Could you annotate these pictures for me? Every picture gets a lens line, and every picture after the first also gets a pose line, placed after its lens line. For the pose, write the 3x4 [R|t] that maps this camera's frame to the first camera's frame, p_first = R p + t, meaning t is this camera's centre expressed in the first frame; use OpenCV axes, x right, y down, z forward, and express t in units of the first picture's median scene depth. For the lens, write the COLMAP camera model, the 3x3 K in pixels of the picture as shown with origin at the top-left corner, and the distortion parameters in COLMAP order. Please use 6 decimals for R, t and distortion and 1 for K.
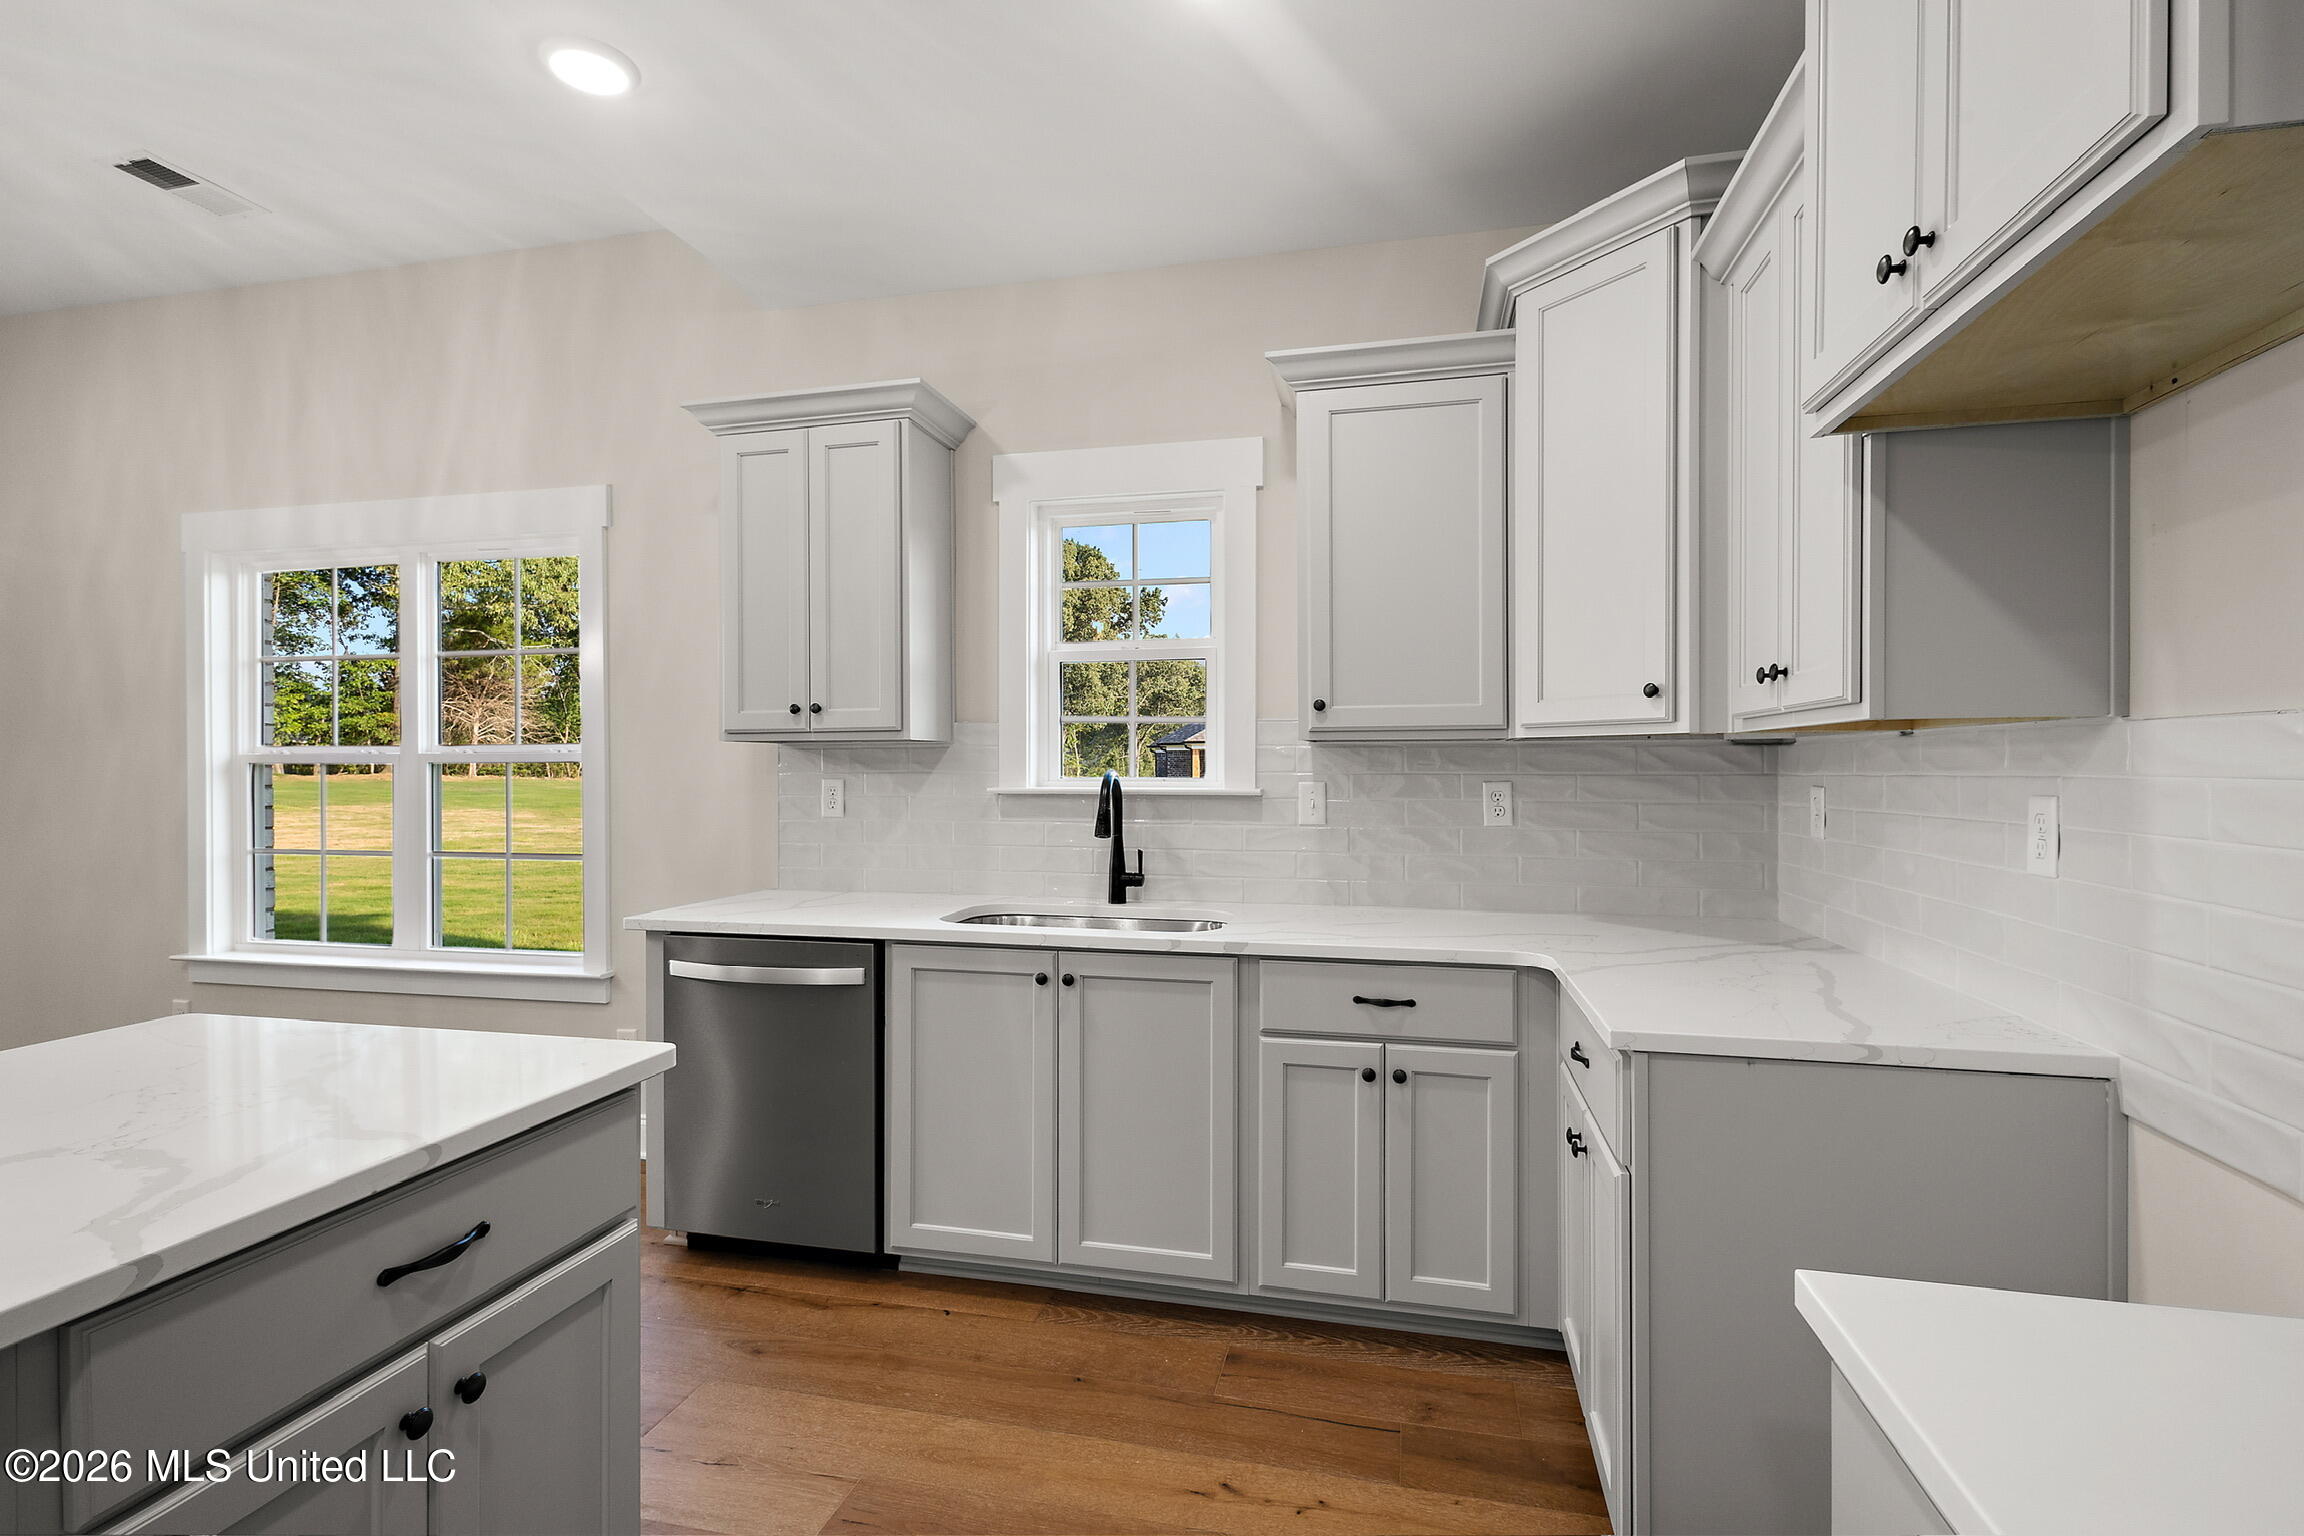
lens RADIAL K [[1062.2, 0, 1162.8], [0, 1062.2, 766.1], [0, 0, 1]] dist [0.013637, -0.000017]
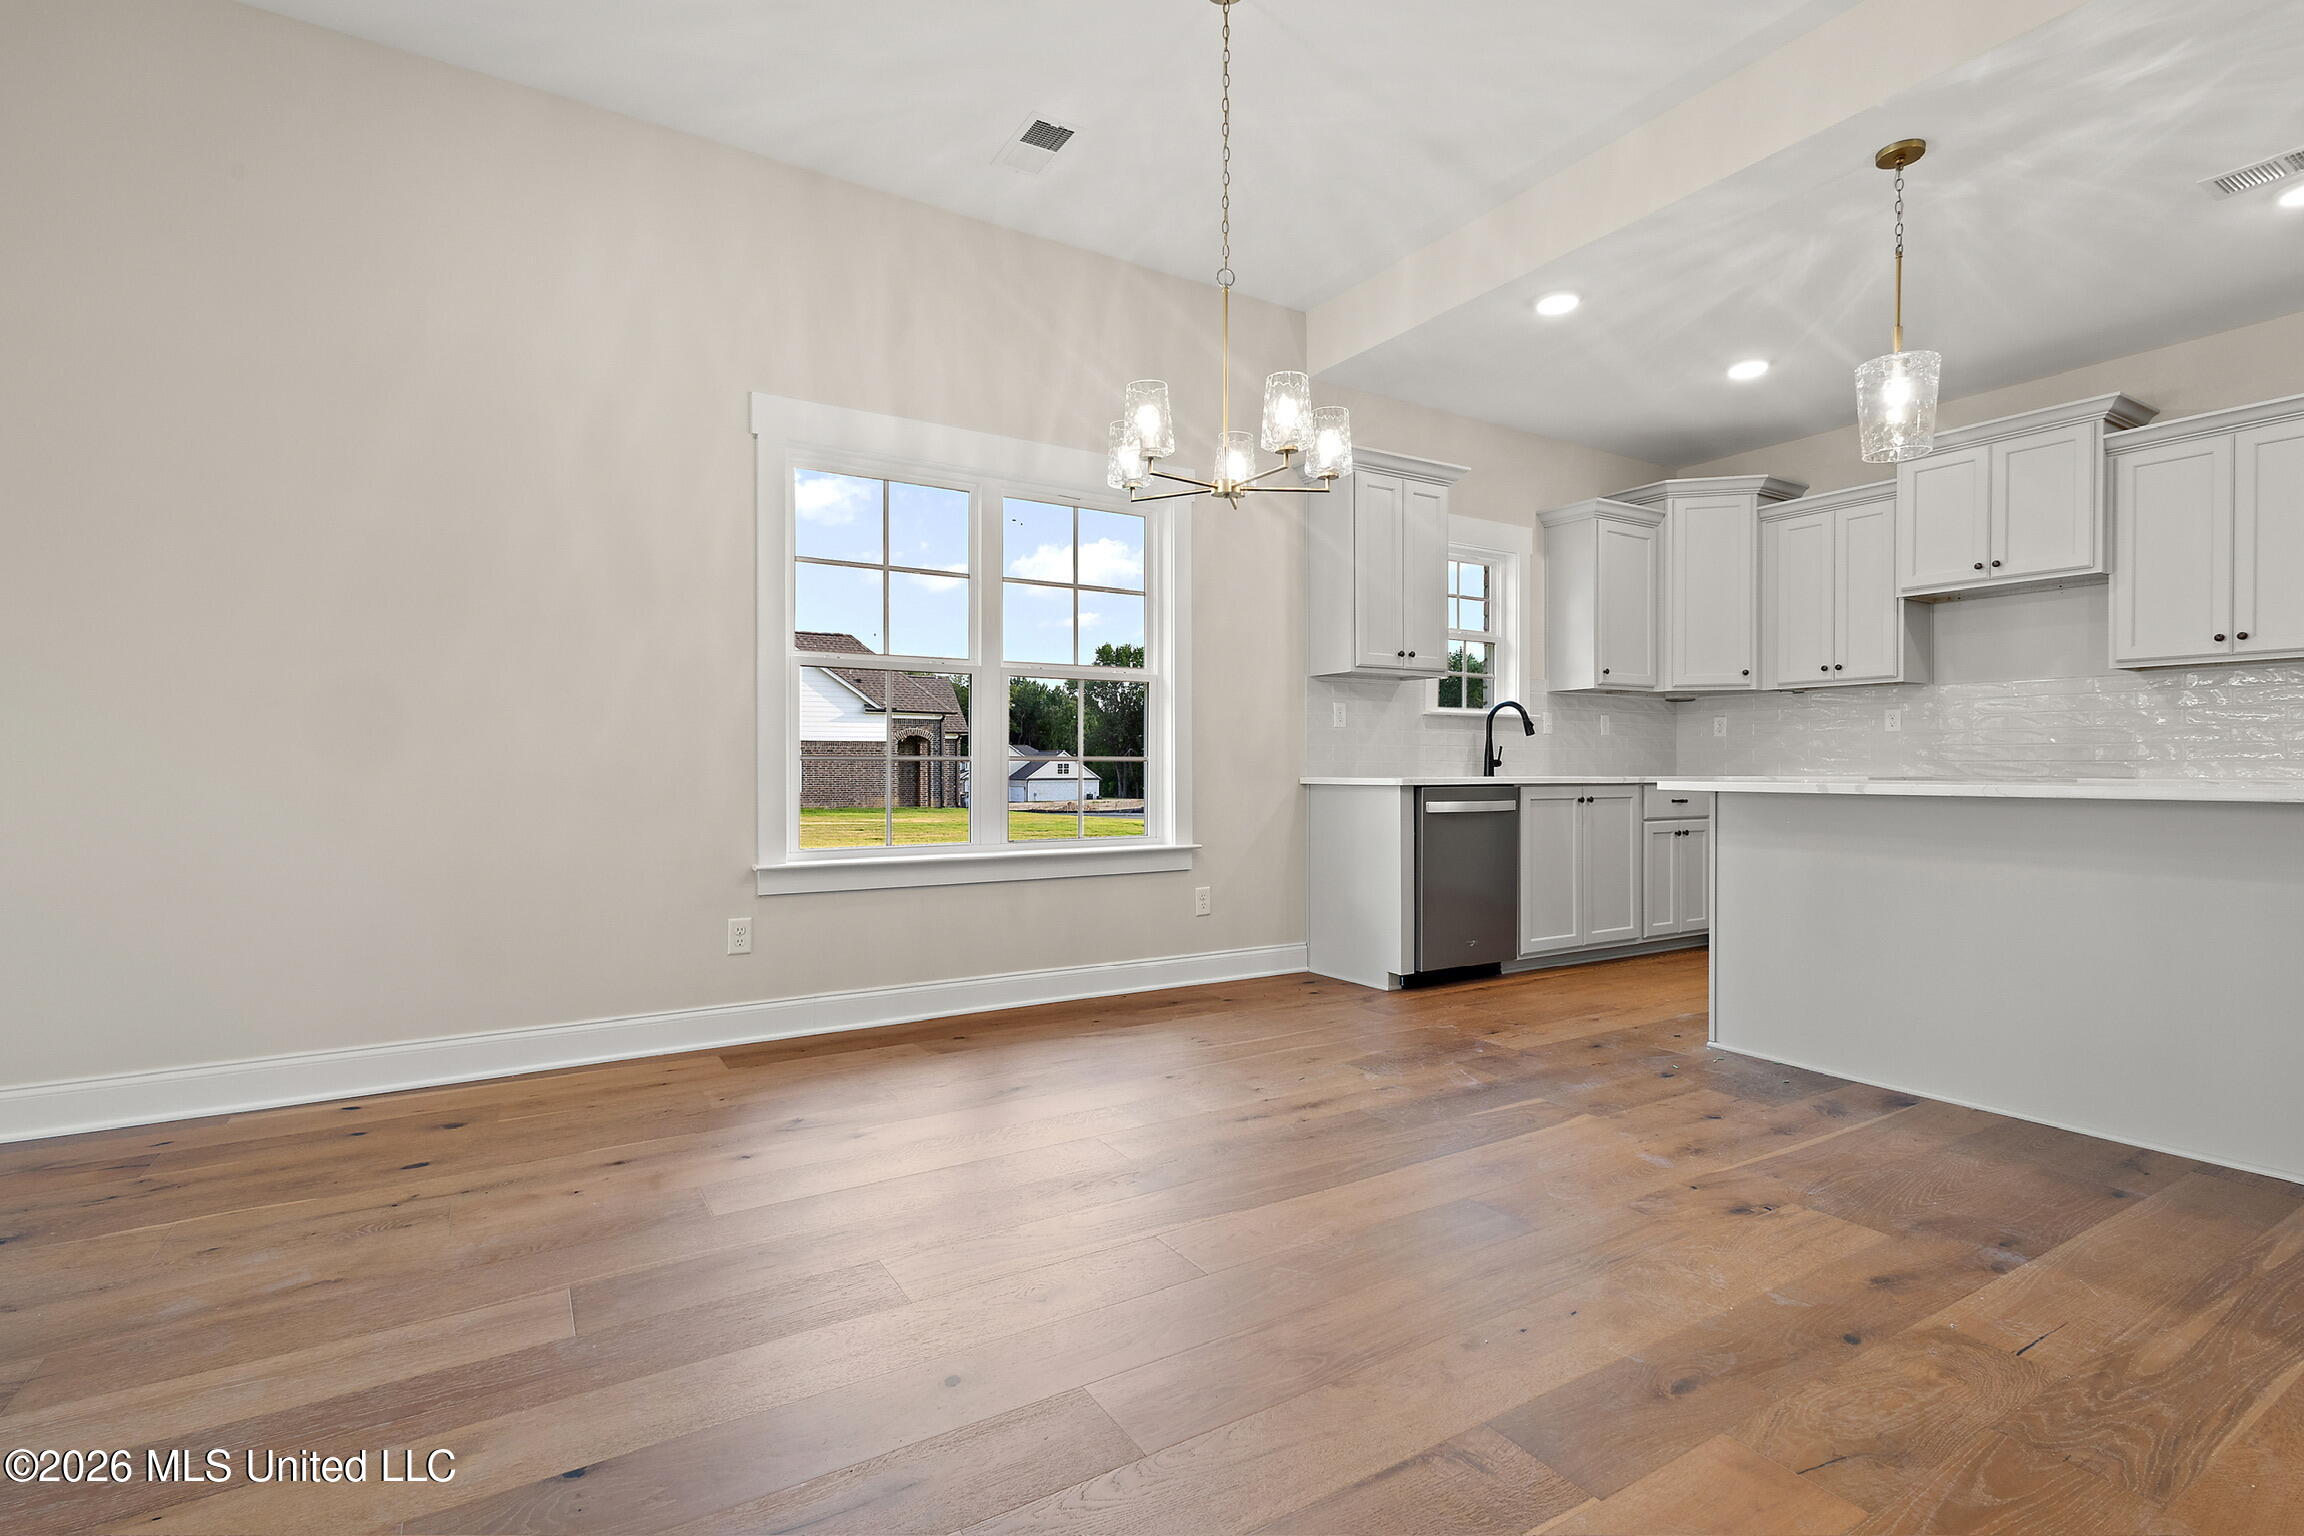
lens RADIAL K [[1066.0, 0, 1152.0], [0, 1066.0, 768.0], [0, 0, 1]] dist [0.008064, 0.000457]
pose [[0.710598, 0.001163, 0.703597, -1.938217], [-0.000651, 0.999999, -0.000995, 0.133265], [-0.703598, 0.000249, 0.710599, 0.143233]]
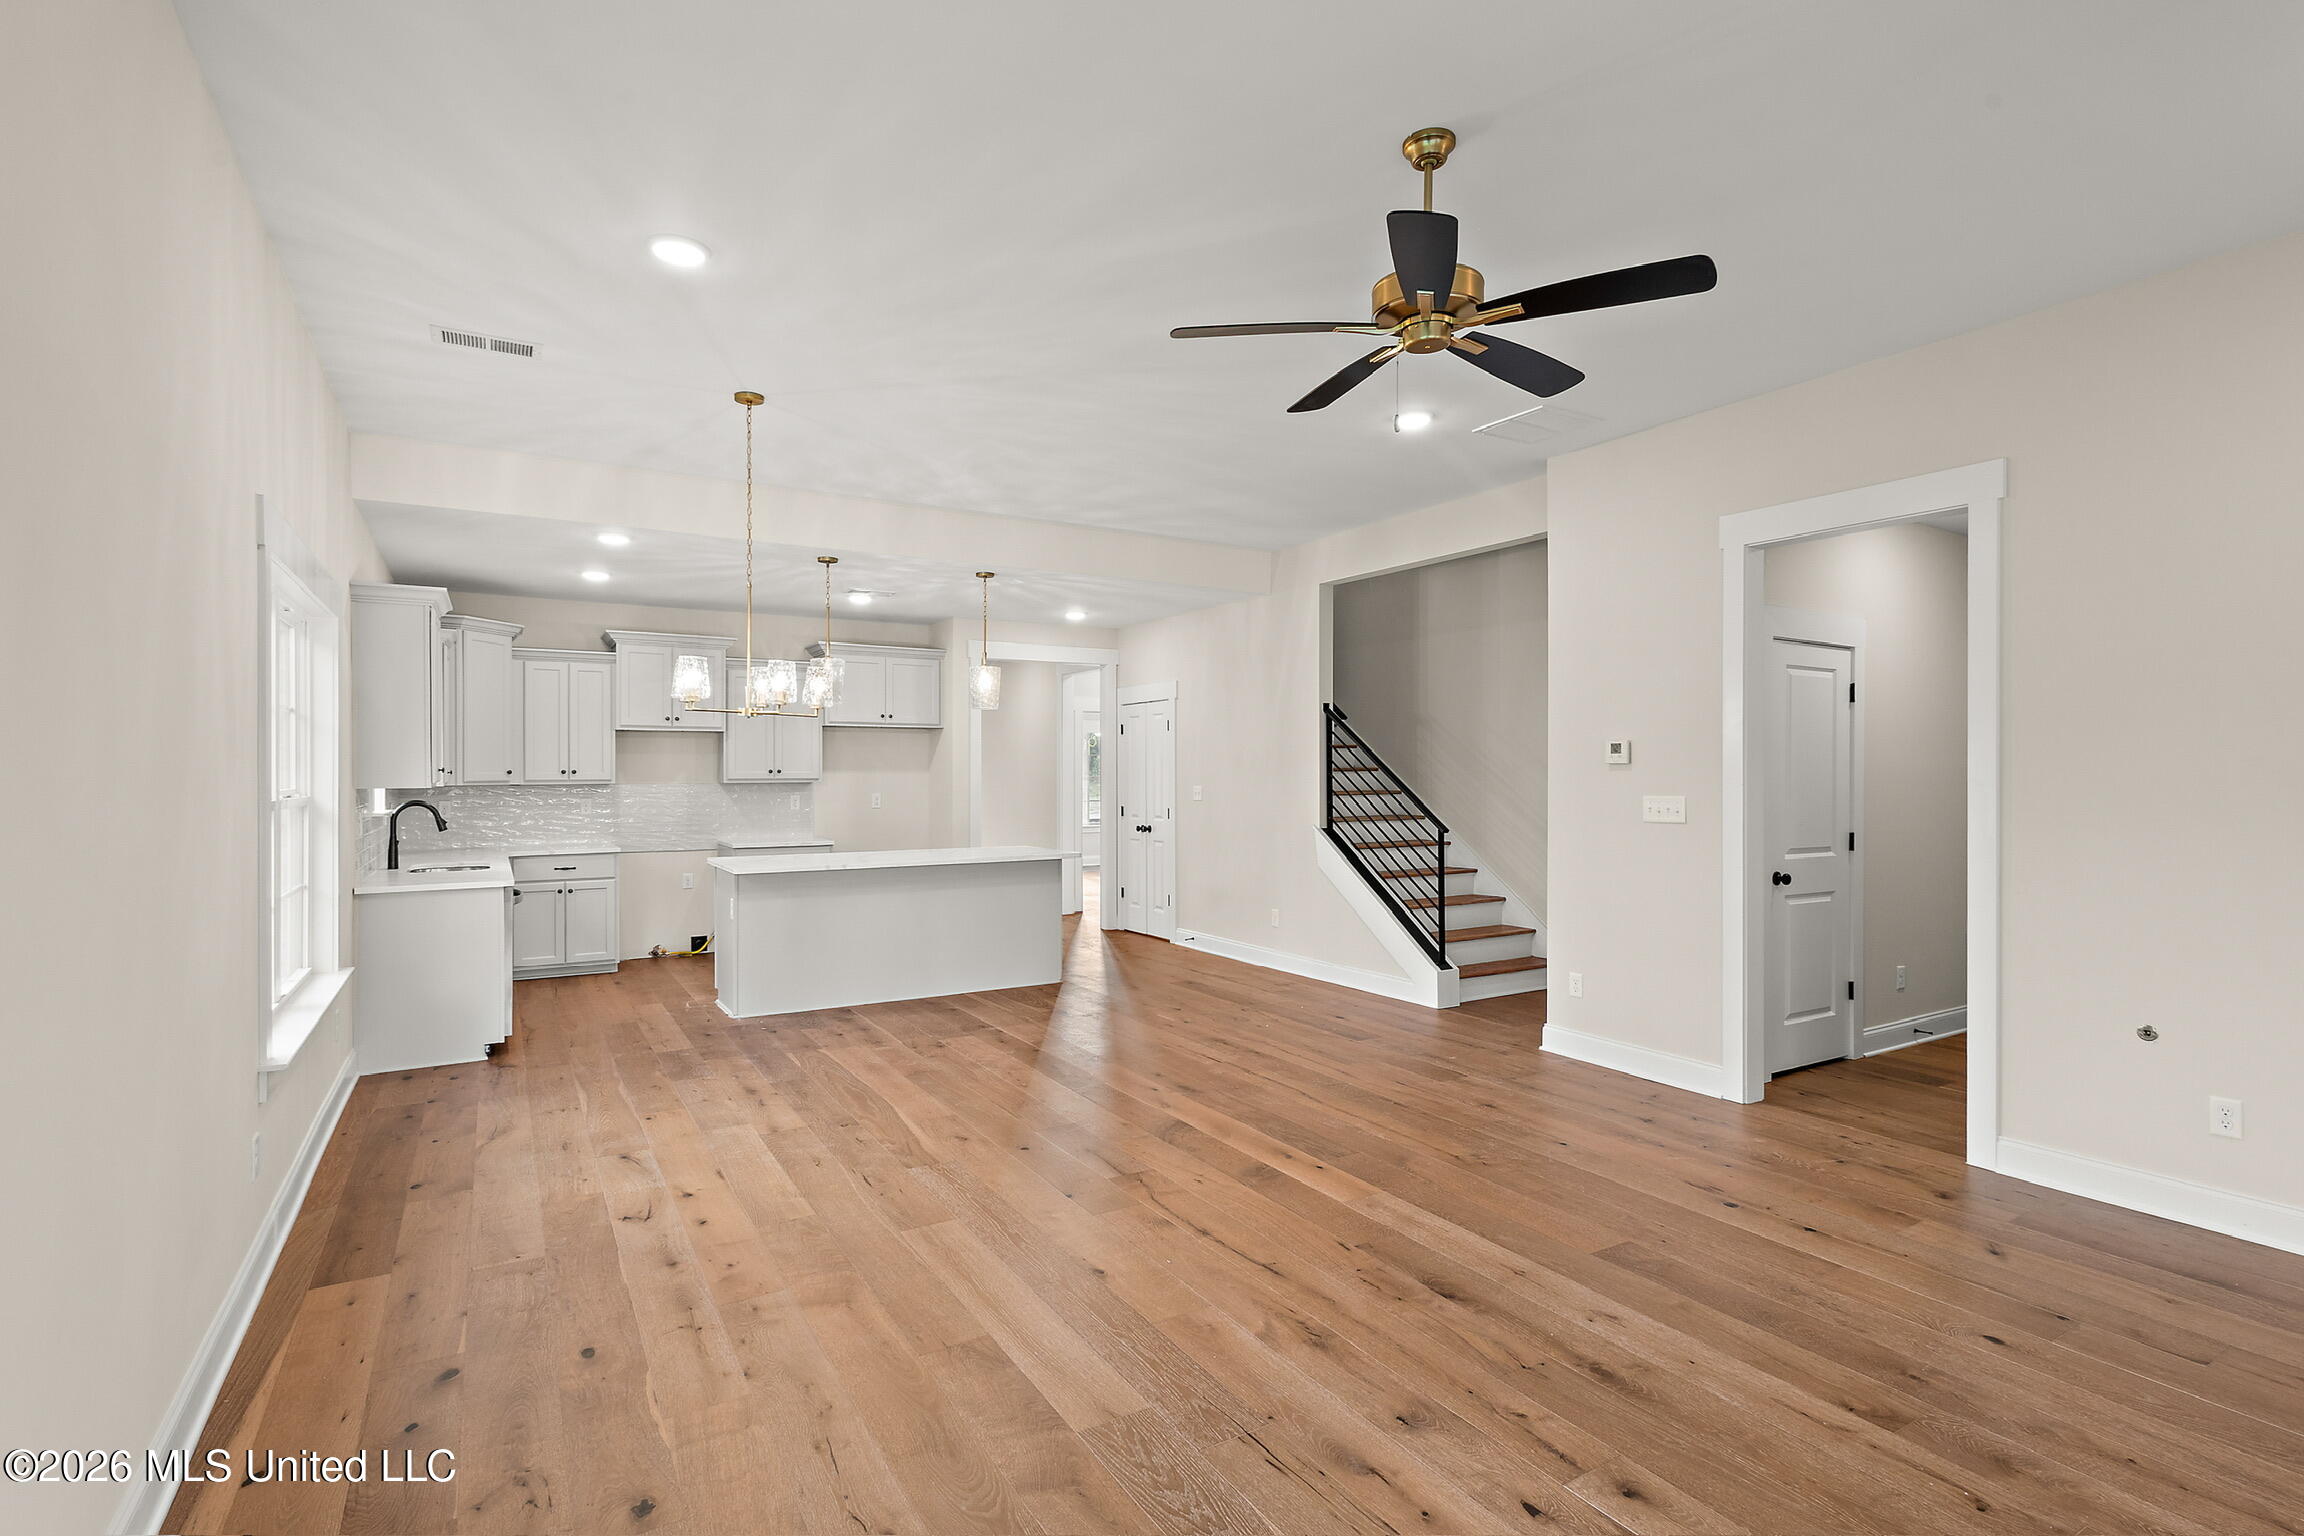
lens RADIAL K [[1093.7, 0, 1149.7], [0, 1093.7, 774.3], [0, 0, 1]] dist [0.000662, -0.000253]
pose [[-0.696825, 0.001686, 0.717239, -2.820168], [0.004355, 0.999989, 0.001881, -0.049798], [-0.717228, 0.004435, -0.696825, 1.601112]]
